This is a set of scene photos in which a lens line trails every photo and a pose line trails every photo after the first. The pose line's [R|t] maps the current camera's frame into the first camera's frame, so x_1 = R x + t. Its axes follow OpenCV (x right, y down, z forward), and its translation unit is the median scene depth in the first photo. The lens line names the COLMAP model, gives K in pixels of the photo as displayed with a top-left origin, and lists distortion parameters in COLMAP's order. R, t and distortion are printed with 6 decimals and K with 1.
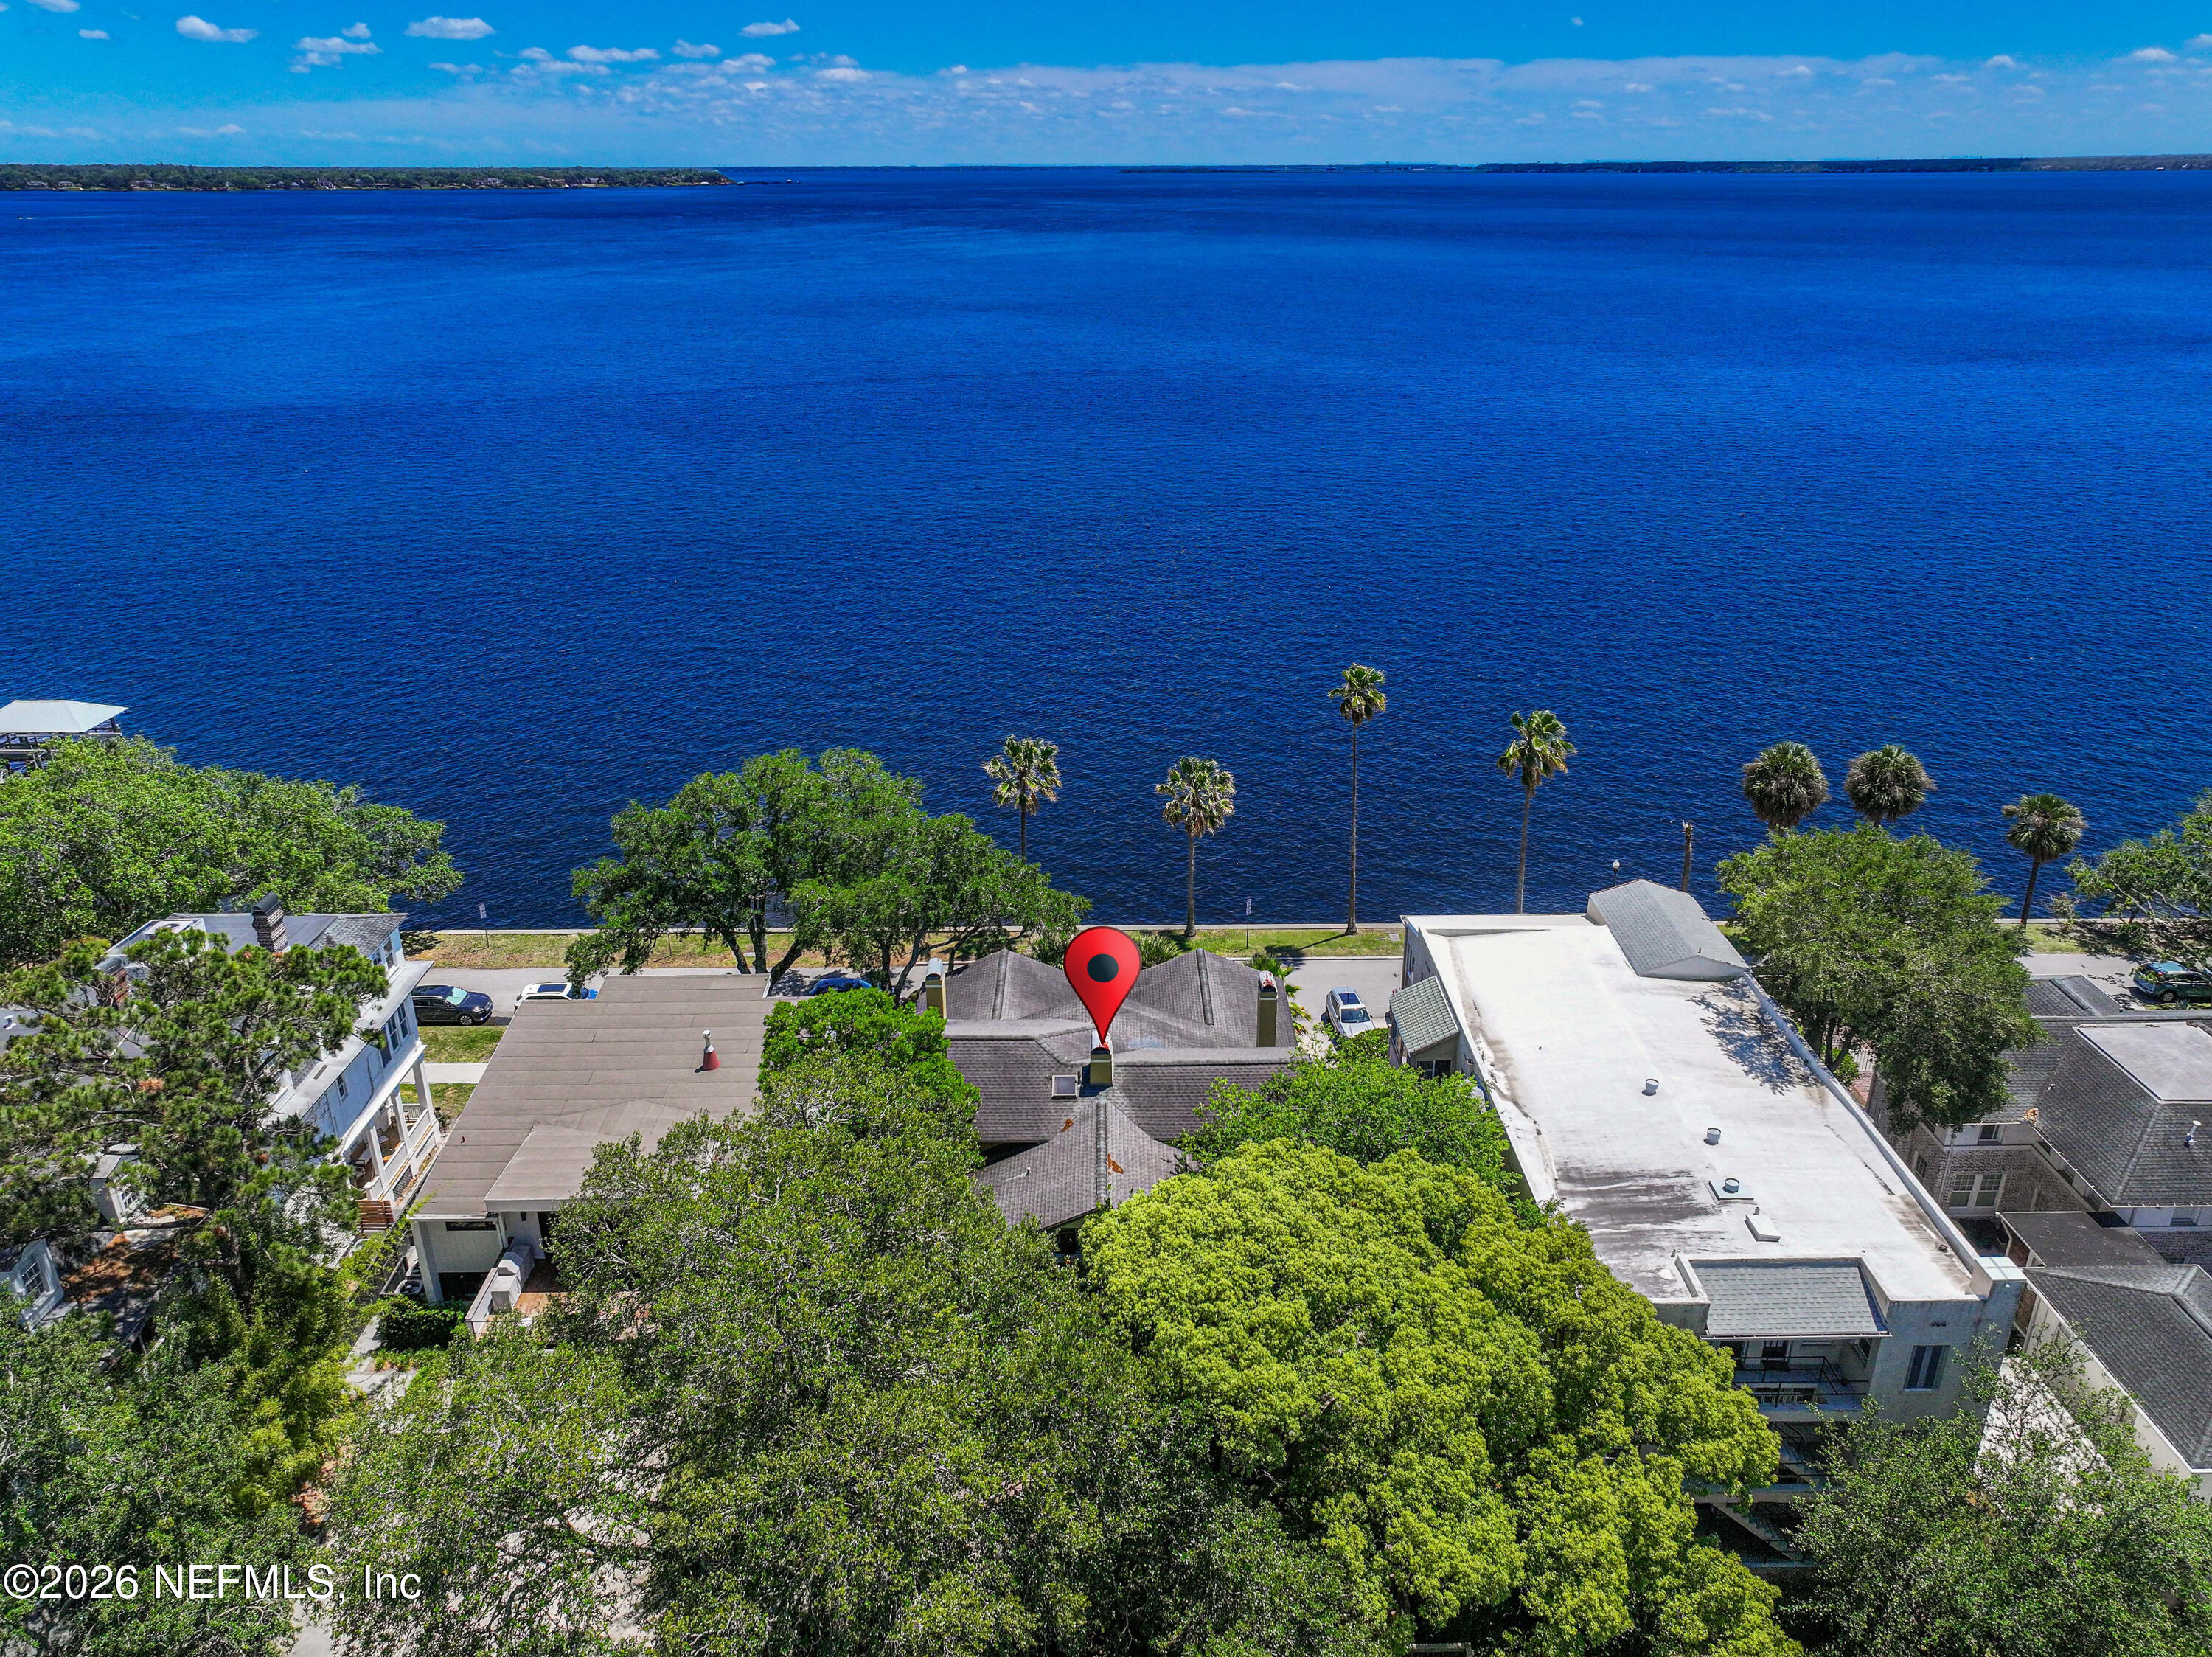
lens RADIAL K [[1637.0, 0, 1106.0], [0, 1637.0, 828.5], [0, 0, 1]] dist [-0.011483, 0.027201]
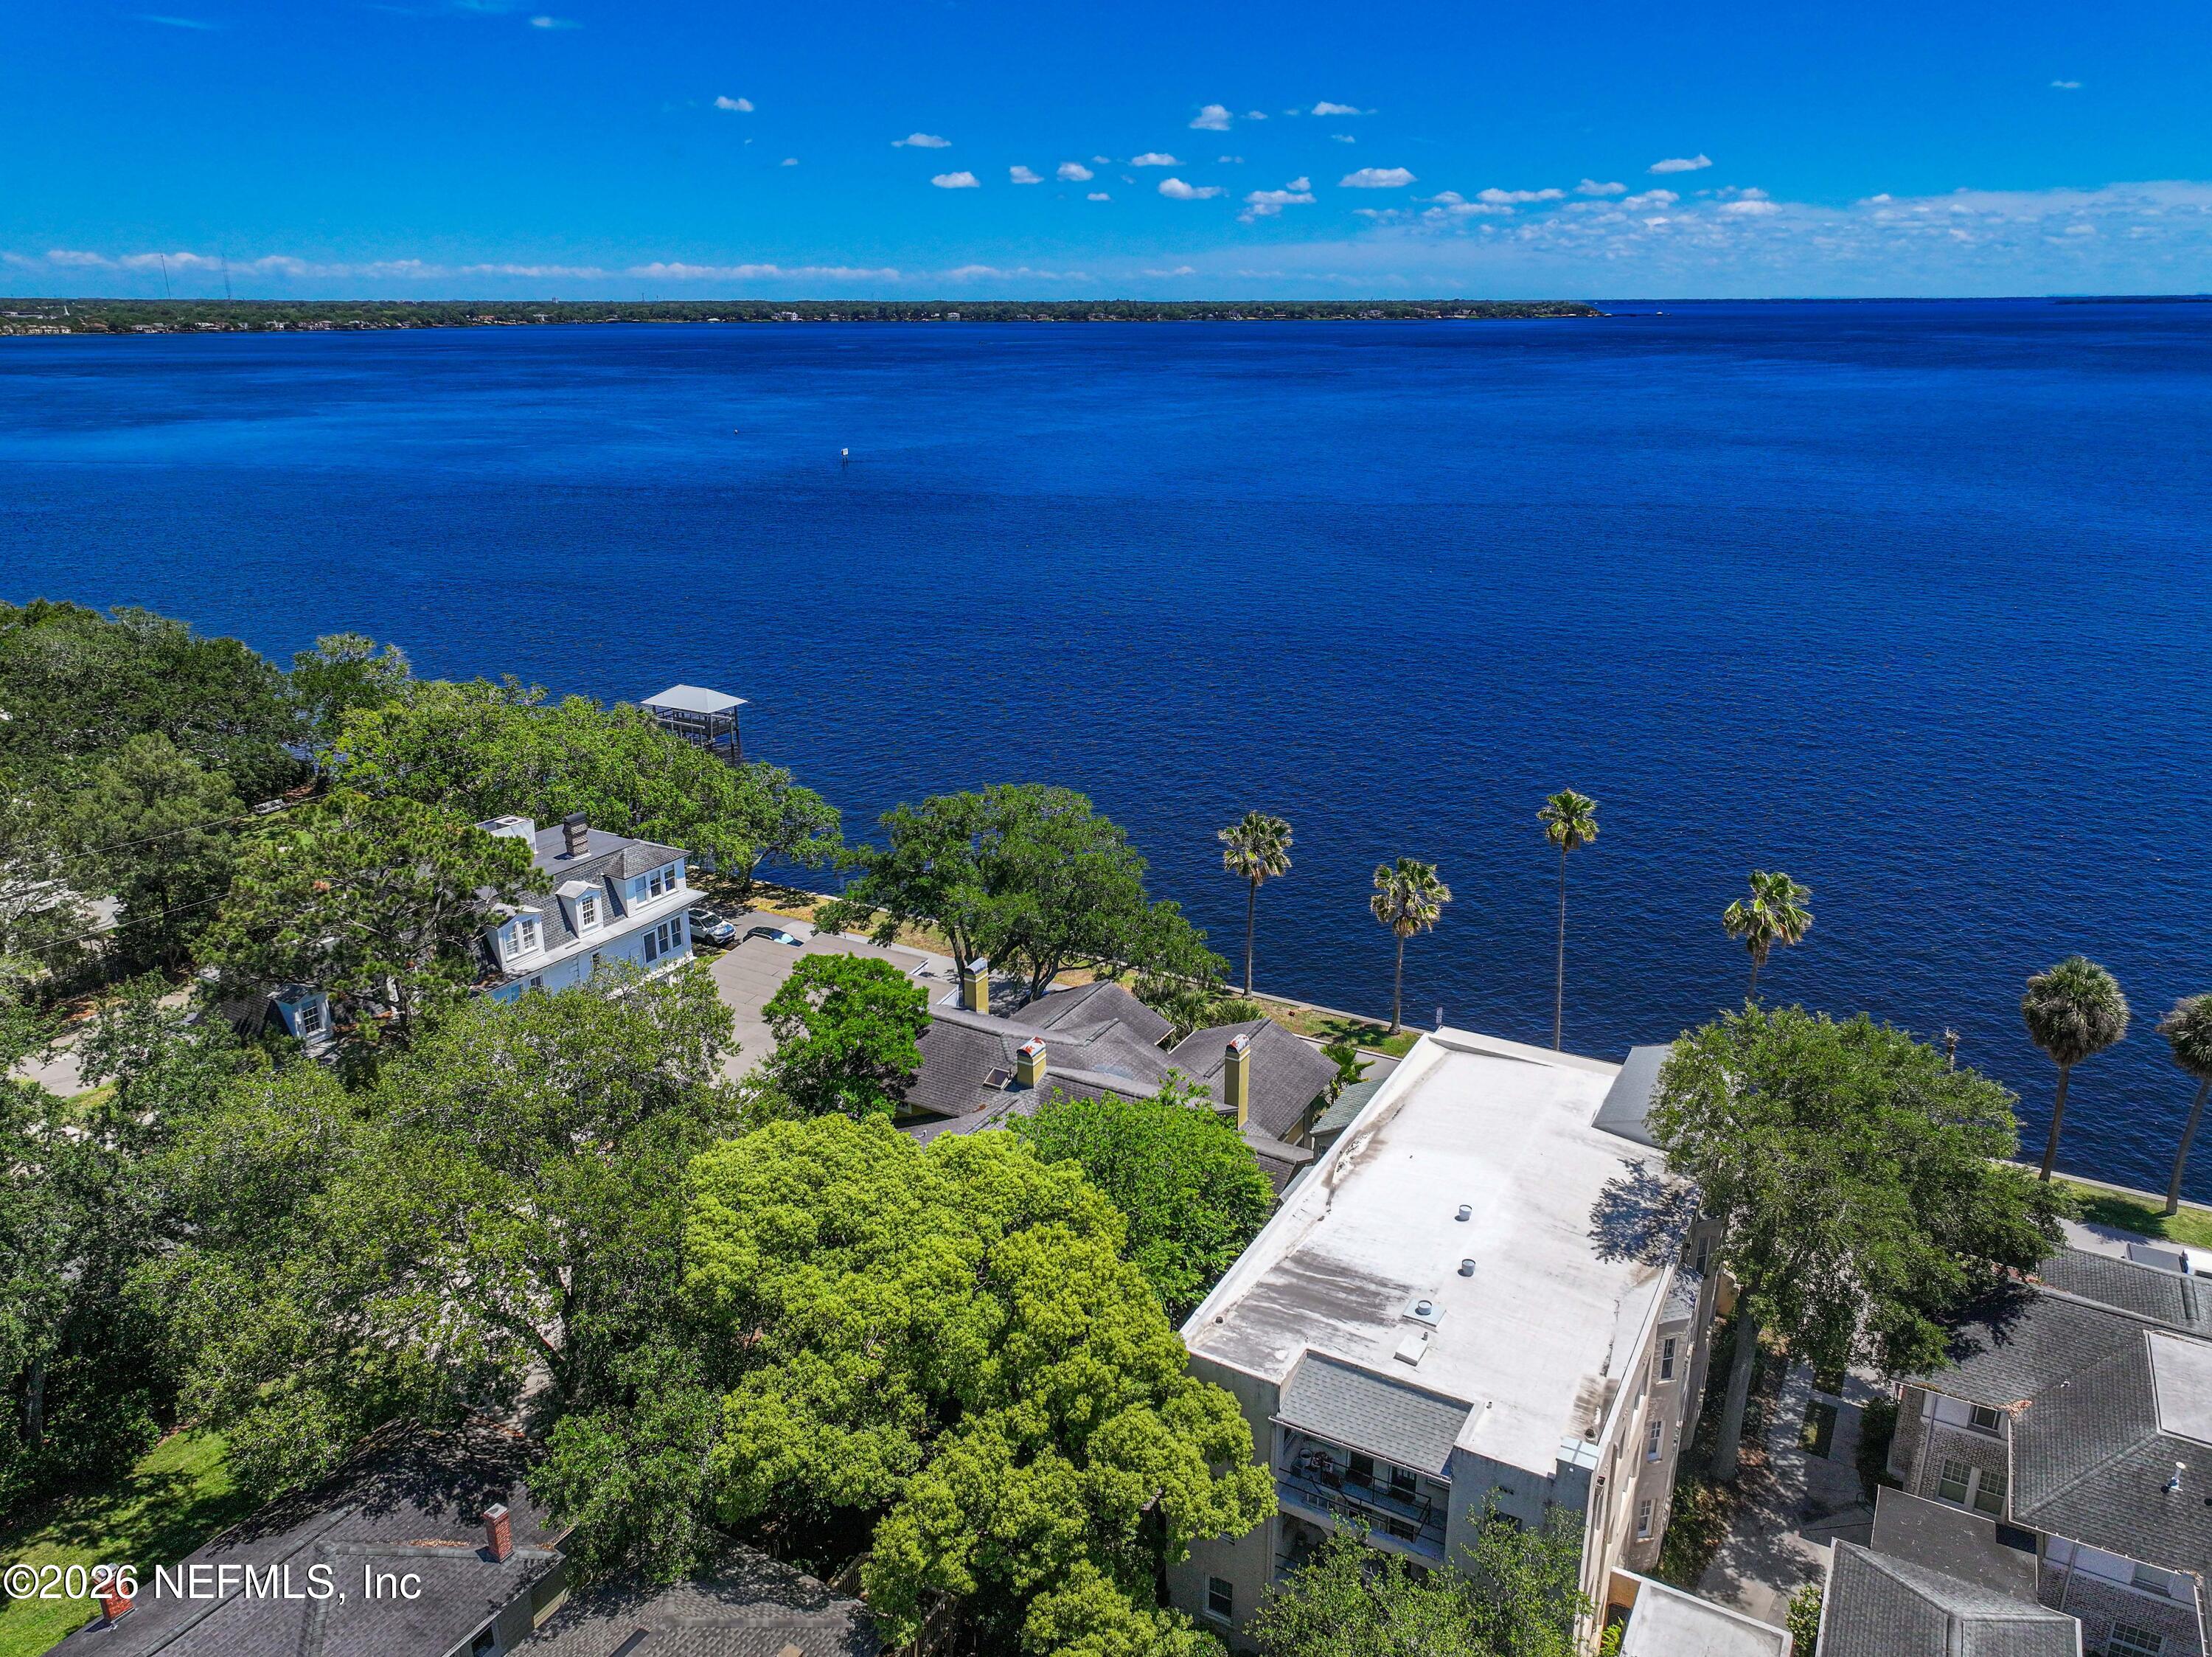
lens RADIAL K [[1596.5, 0, 1007.0], [0, 1596.5, 830.1], [0, 0, 1]] dist [-0.026898, 0.033208]
pose [[0.847265, 0.164416, -0.505084, 0.455867], [-0.195713, 0.980619, -0.009091, -0.003397], [0.493800, 0.106555, 0.863022, 0.018388]]
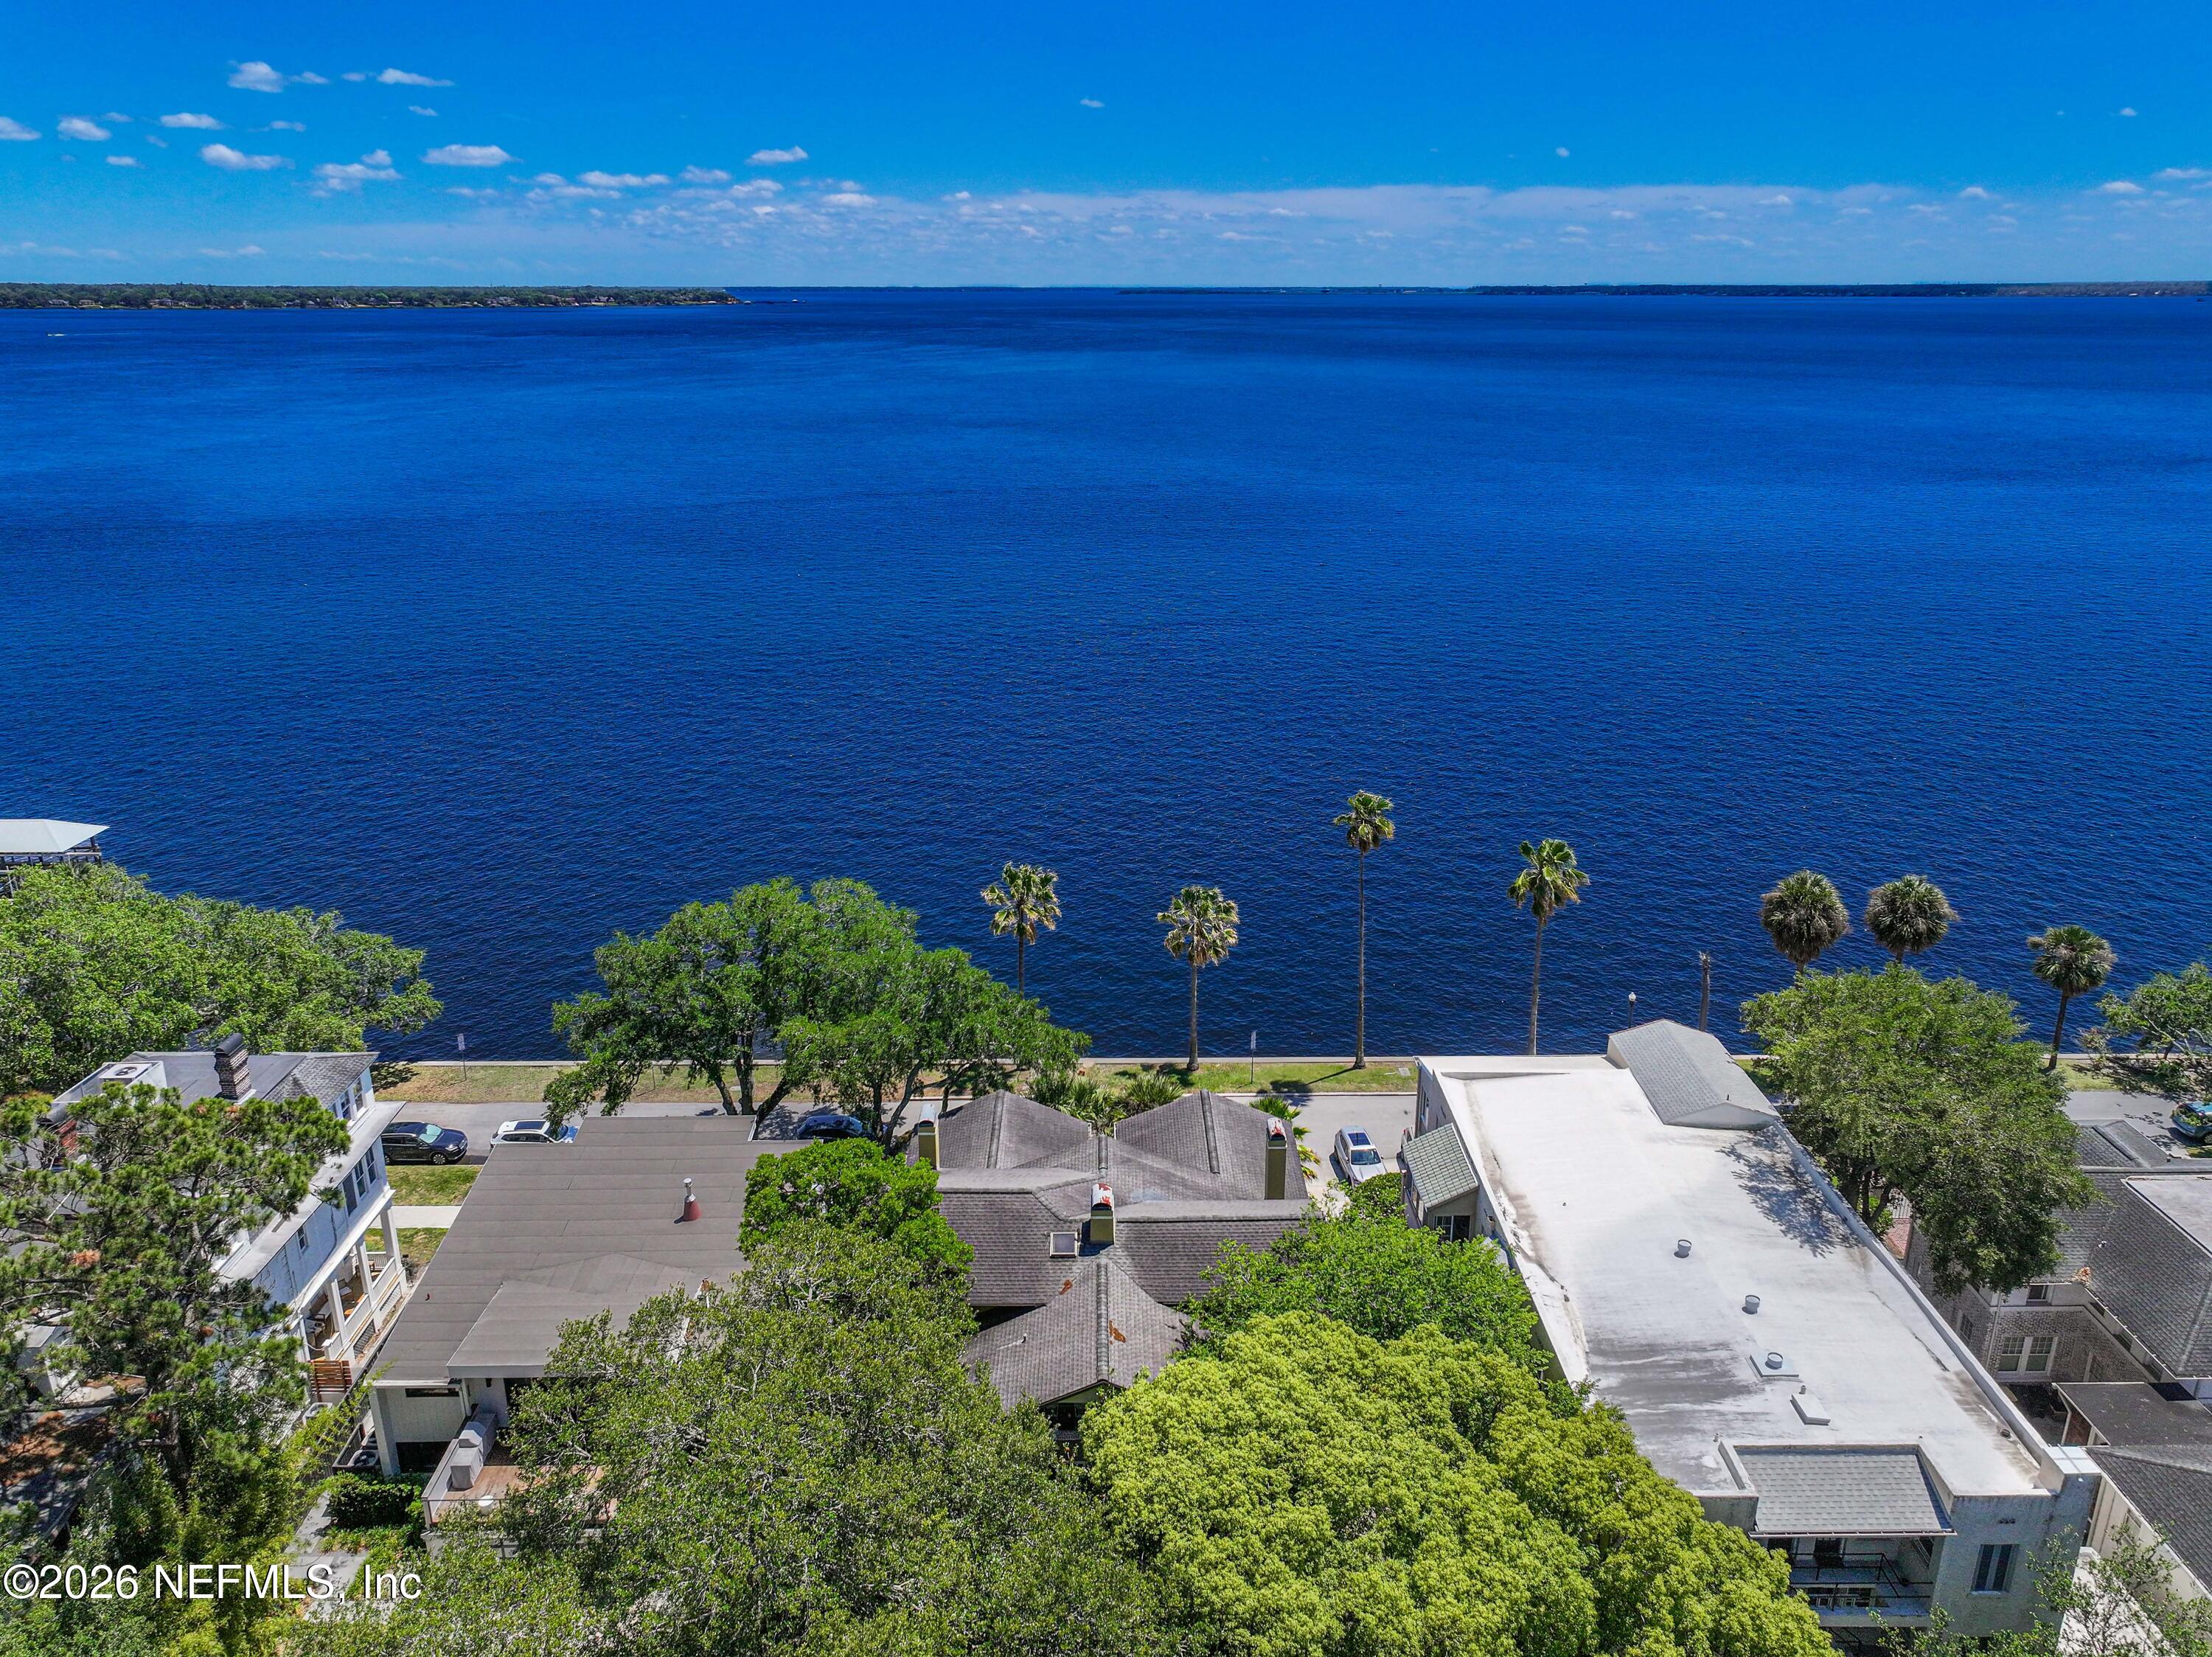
lens RADIAL K [[1644.7, 0, 1107.7], [0, 1644.7, 815.1], [0, 0, 1]] dist [-0.015833, 0.031387]
pose [[0.999994, 0.002382, 0.002469, -0.002385], [-0.002193, 0.997283, -0.073640, -0.017761], [-0.002638, 0.073634, 0.997282, 0.029223]]
